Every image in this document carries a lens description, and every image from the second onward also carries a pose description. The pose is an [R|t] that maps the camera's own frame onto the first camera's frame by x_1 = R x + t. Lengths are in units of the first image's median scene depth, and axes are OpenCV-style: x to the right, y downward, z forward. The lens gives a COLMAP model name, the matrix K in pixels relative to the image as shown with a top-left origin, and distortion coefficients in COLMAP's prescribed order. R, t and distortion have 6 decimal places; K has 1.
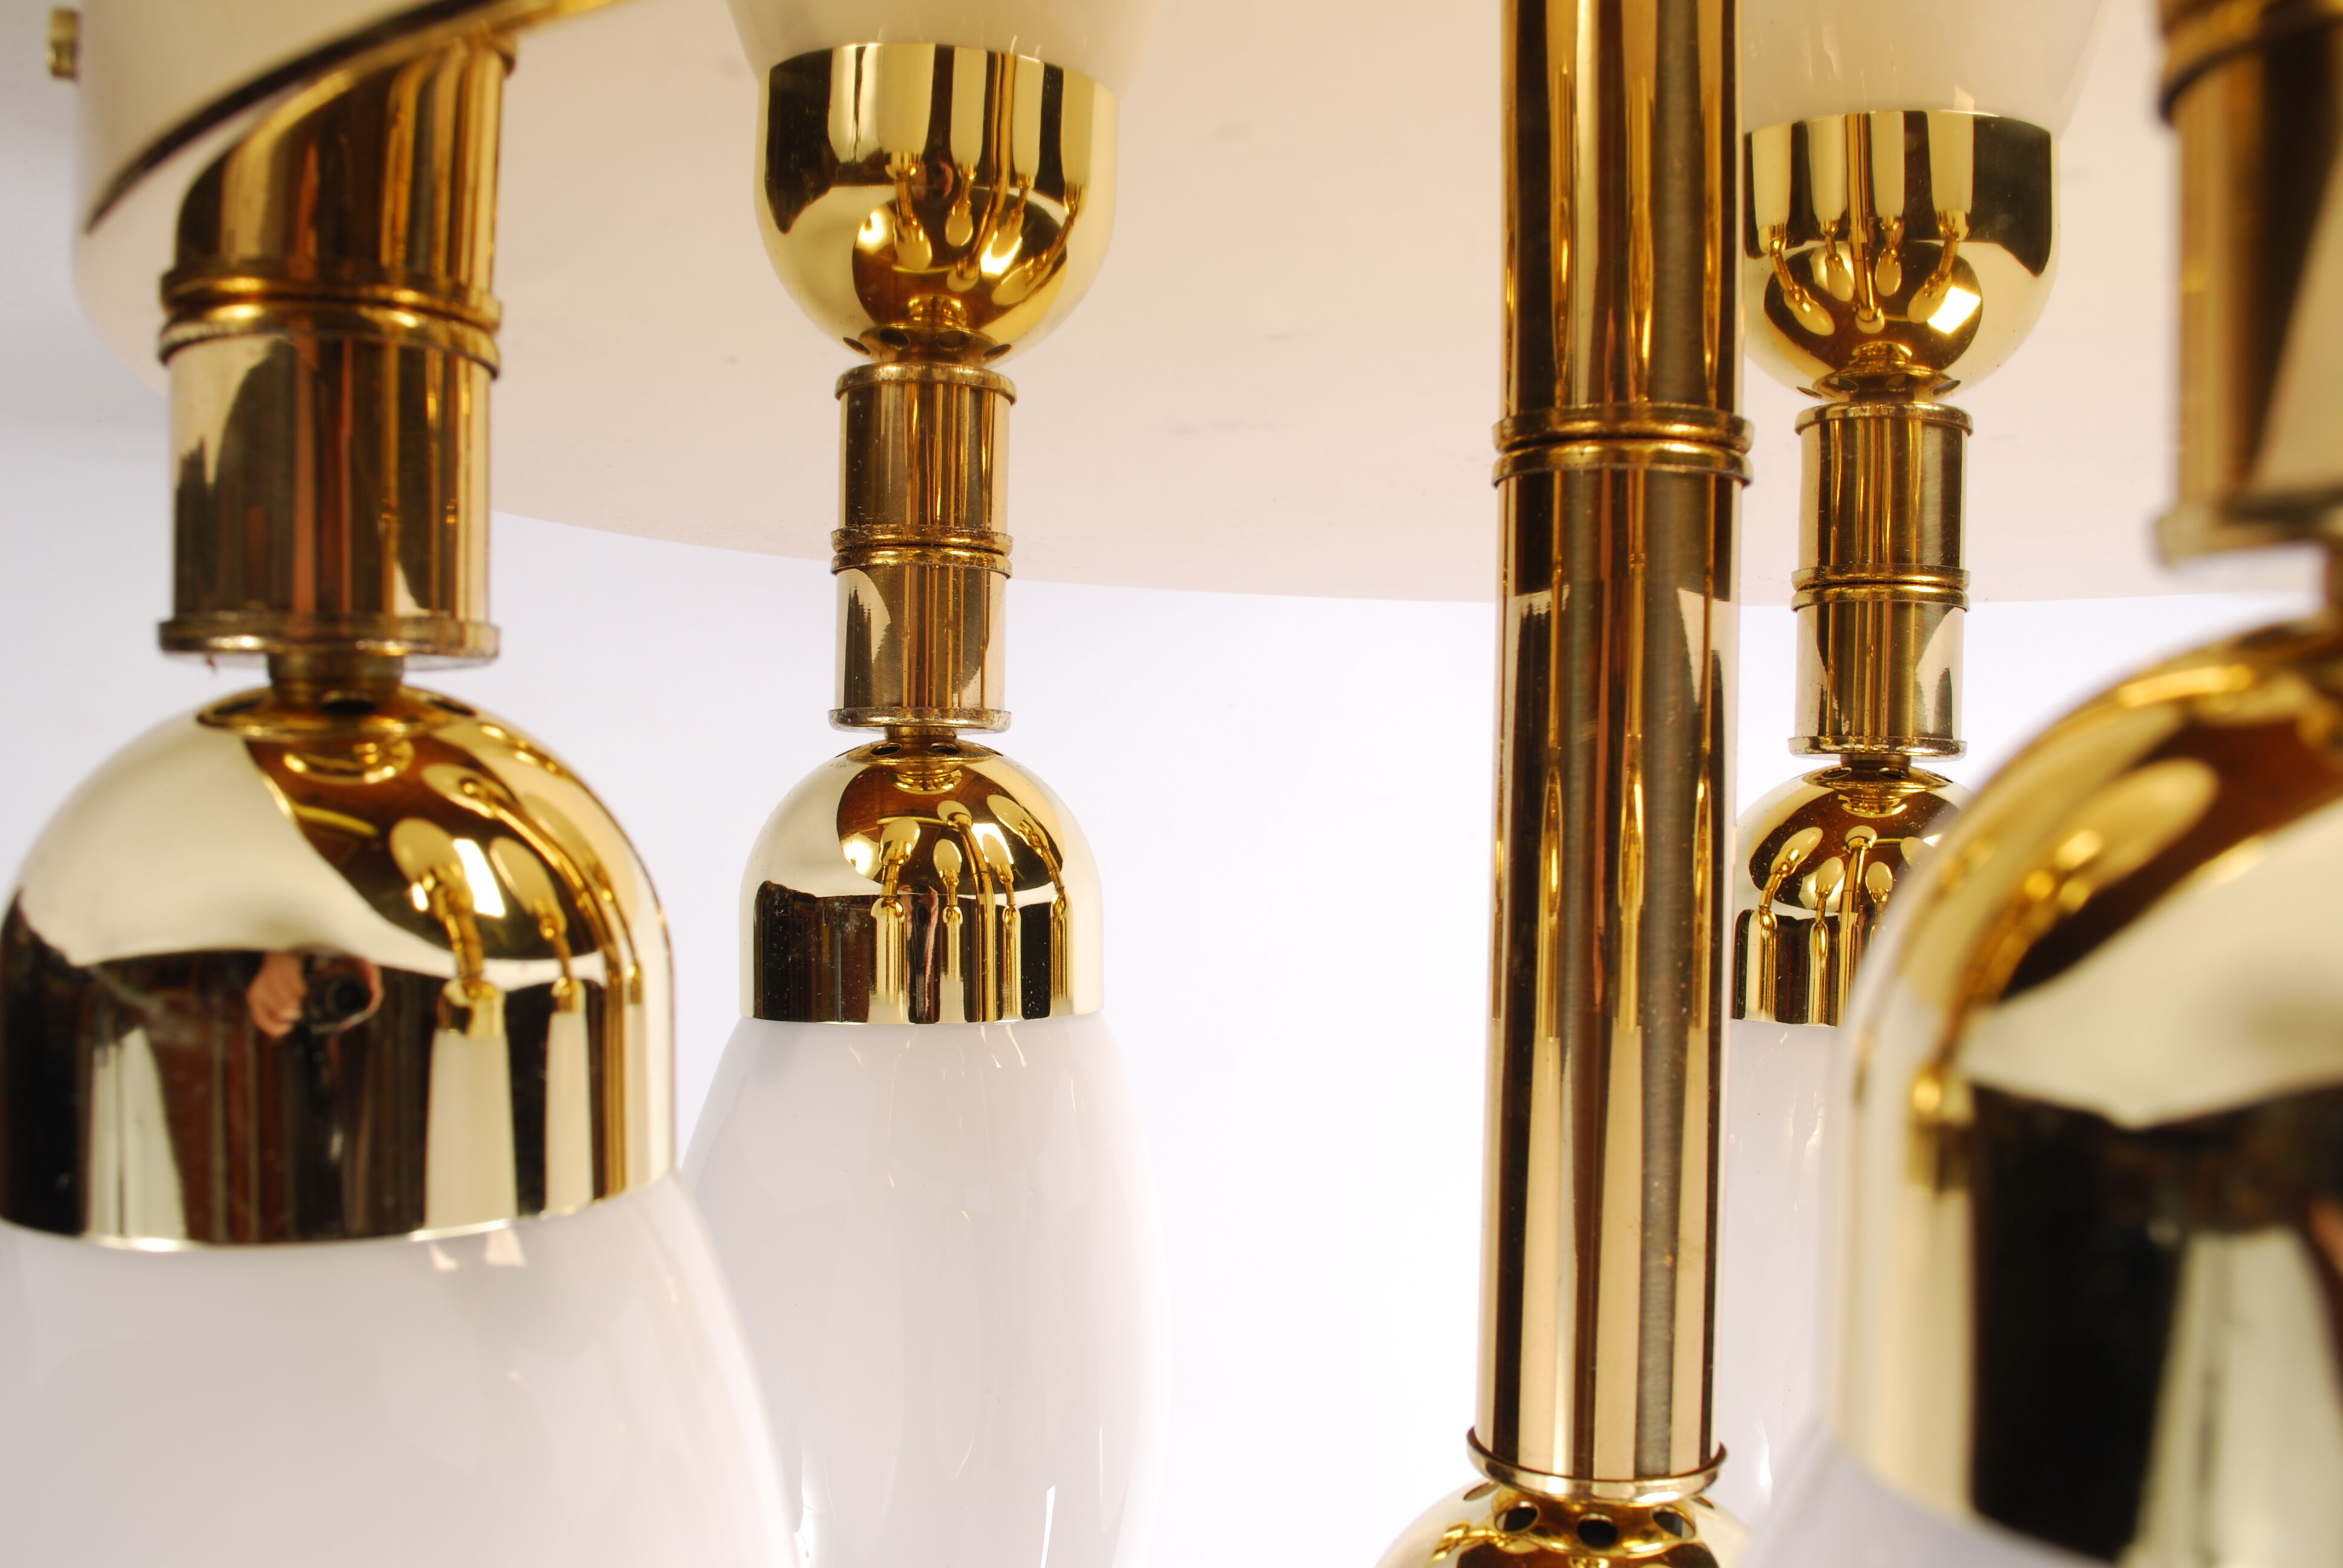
lens RADIAL K [[2347.9, 0, 1171.5], [0, 2347.9, 784.0], [0, 0, 1]] dist [-0.058595, -0.003334]
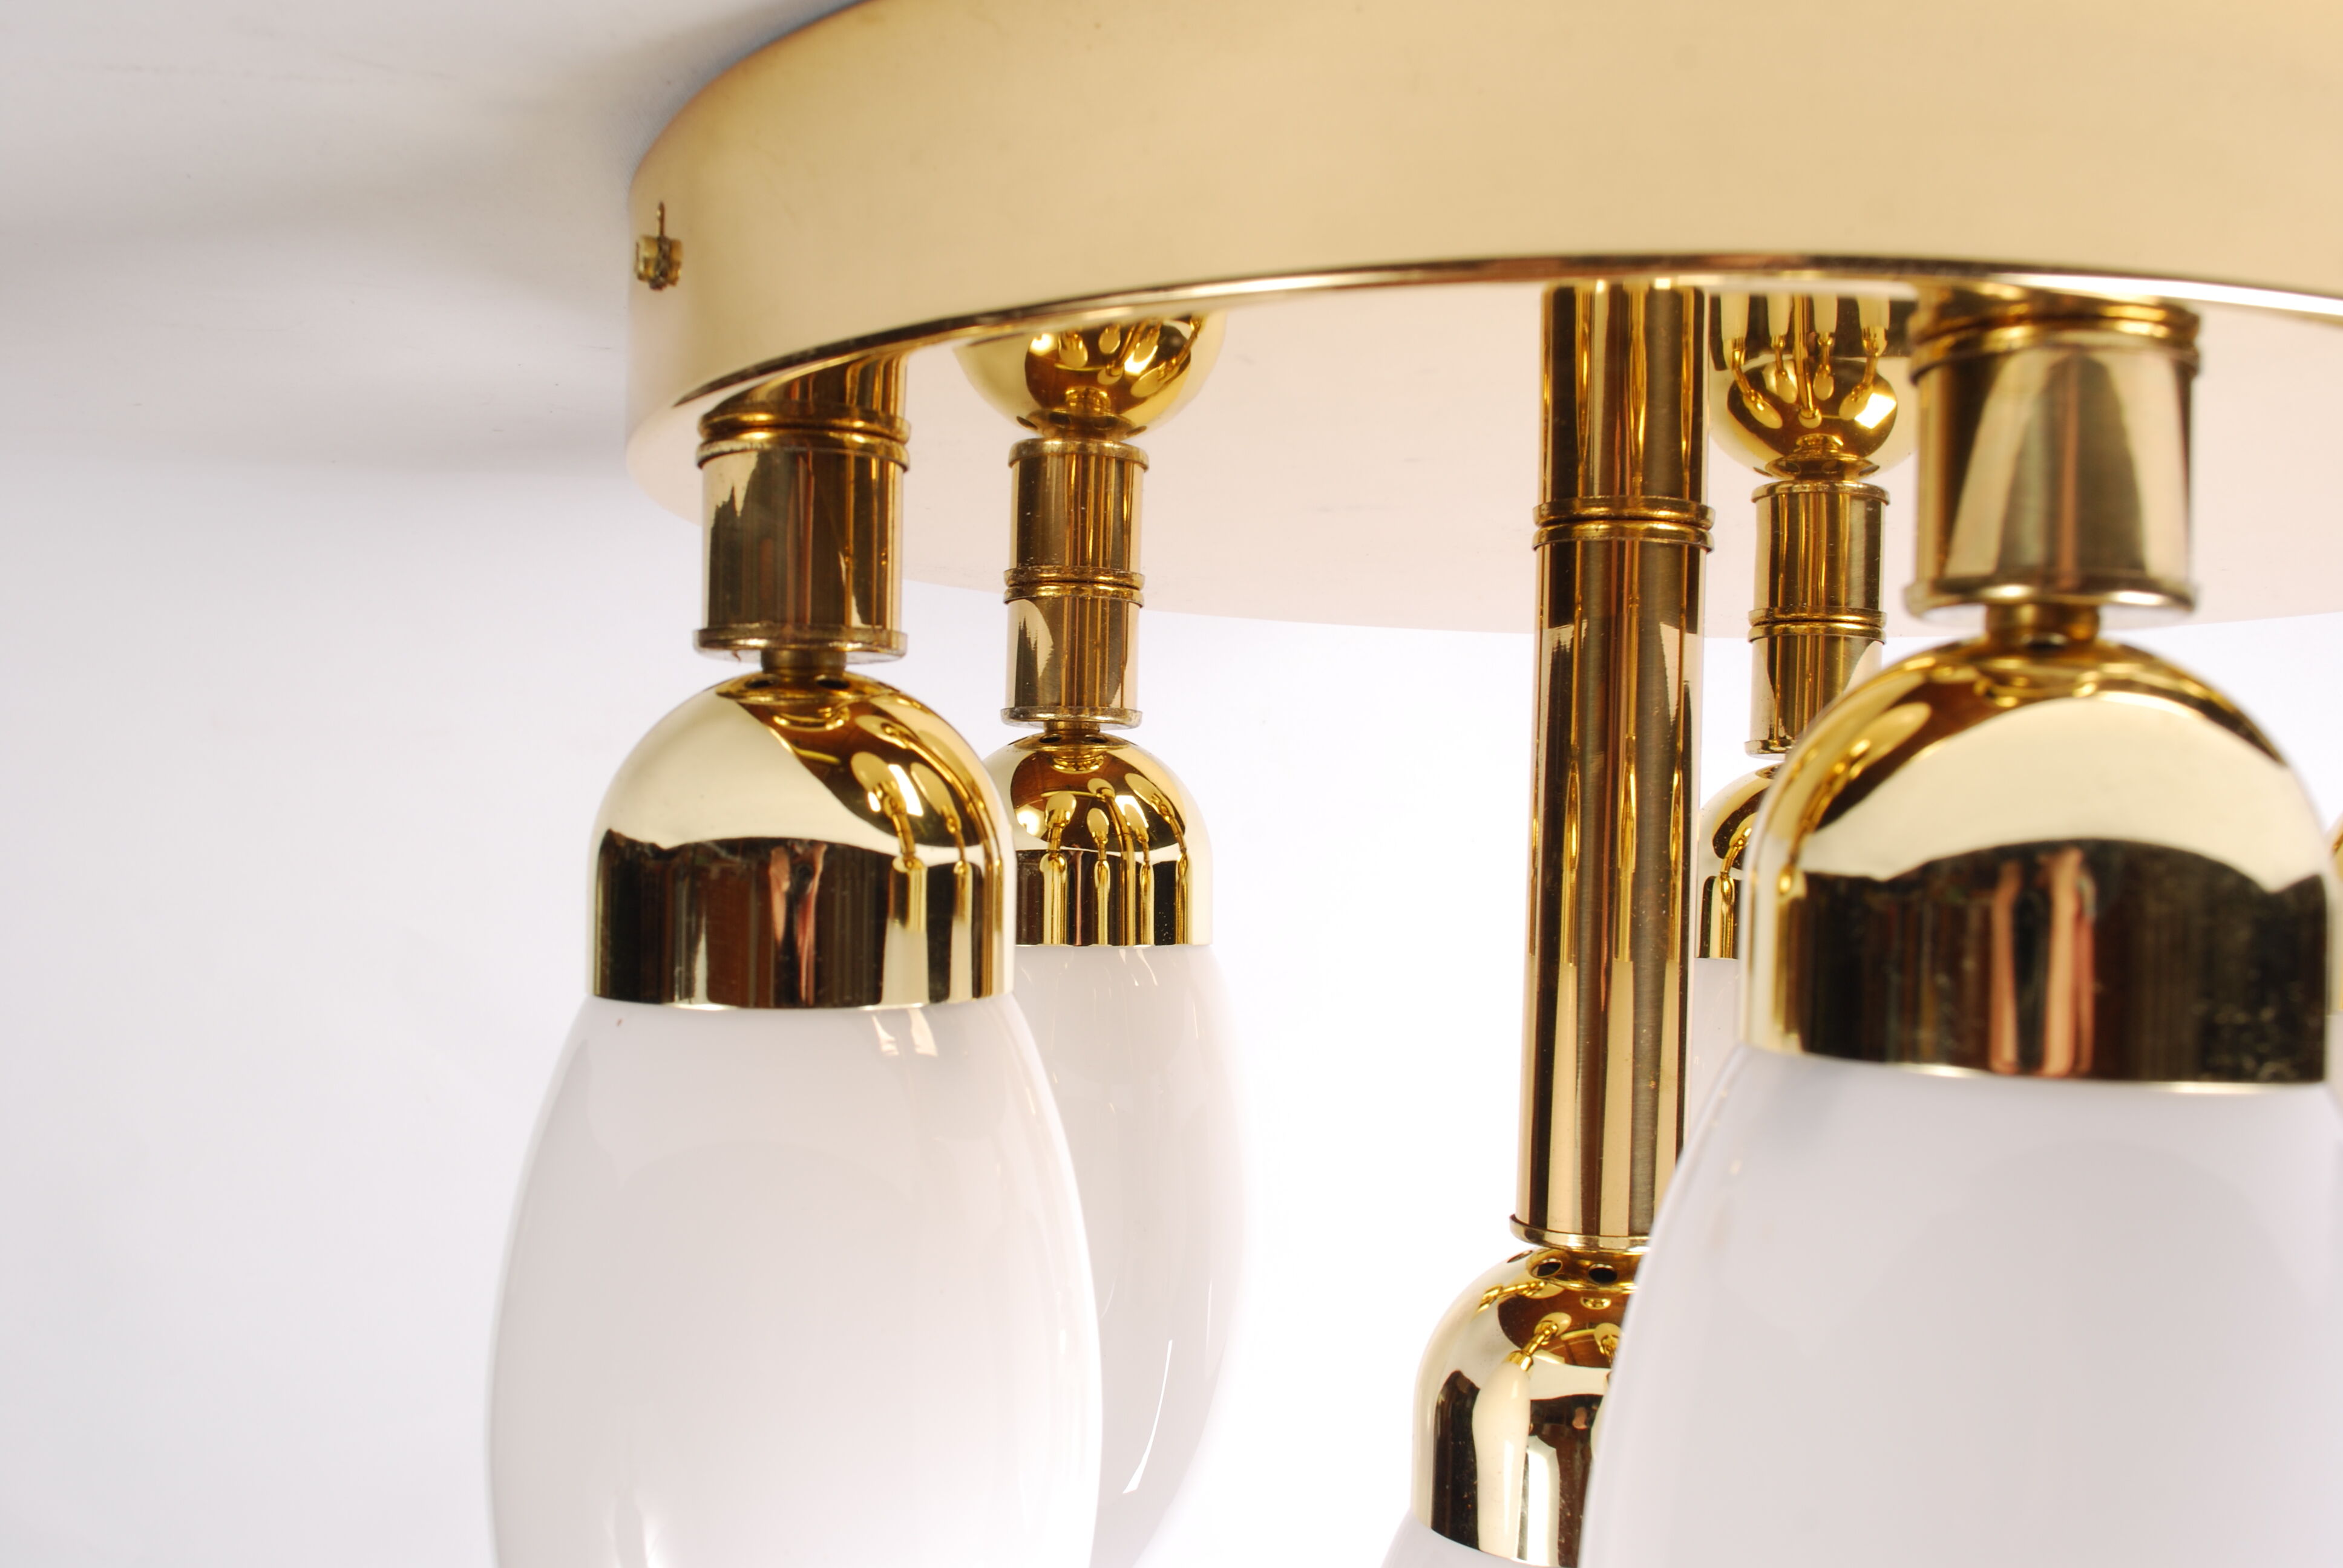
lens RADIAL K [[2542.2, 0, 1181.7], [0, 2542.2, 761.5], [0, 0, 1]] dist [-0.004746, 0.004736]
pose [[0.999438, 0.013126, 0.030849, -0.091032], [-0.012306, 0.999570, -0.026616, 0.033923], [-0.031186, 0.026222, 0.999170, -0.399214]]
